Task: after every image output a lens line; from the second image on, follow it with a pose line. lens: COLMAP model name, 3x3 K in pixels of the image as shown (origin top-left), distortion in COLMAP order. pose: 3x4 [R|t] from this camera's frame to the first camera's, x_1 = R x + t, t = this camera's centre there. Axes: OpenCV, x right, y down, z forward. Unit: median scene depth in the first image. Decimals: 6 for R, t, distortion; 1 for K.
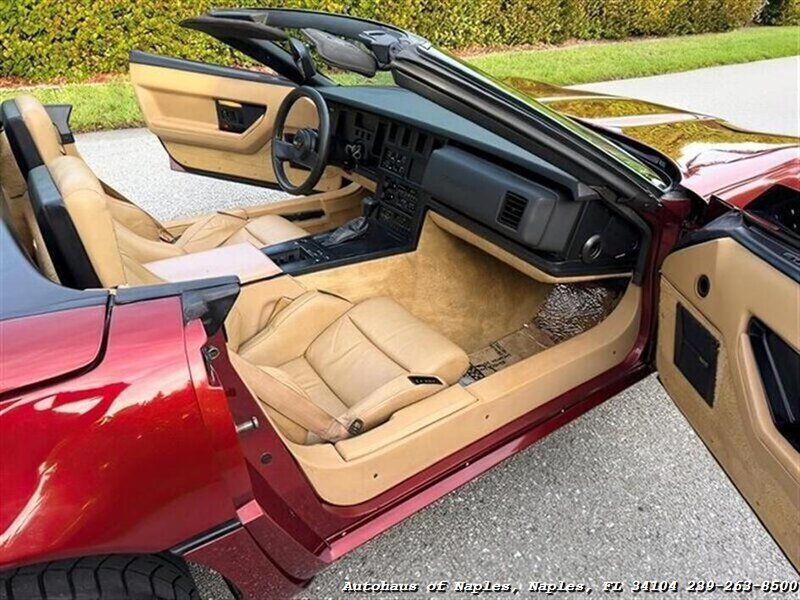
lens RADIAL K [[576.1, 0, 400.5], [0, 576.1, 294.8], [0, 0, 1]] dist [0.021747, -0.021076]
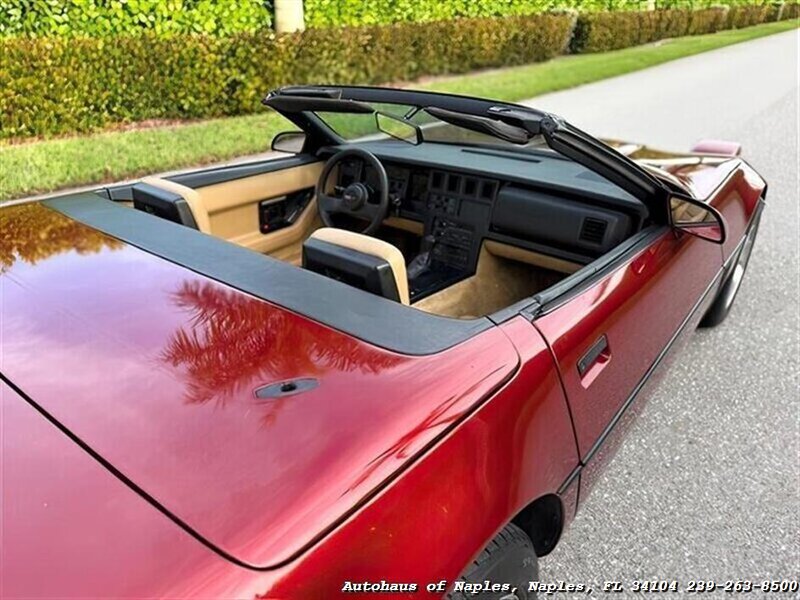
lens RADIAL K [[576.1, 0, 399.5], [0, 576.1, 304.6], [0, 0, 1]] dist [0.021747, -0.021076]
pose [[0.960046, -0.144825, 0.239454, -0.116369], [0.153578, 0.987969, -0.018205, -0.004903], [-0.233937, 0.054252, 0.970737, -0.034489]]
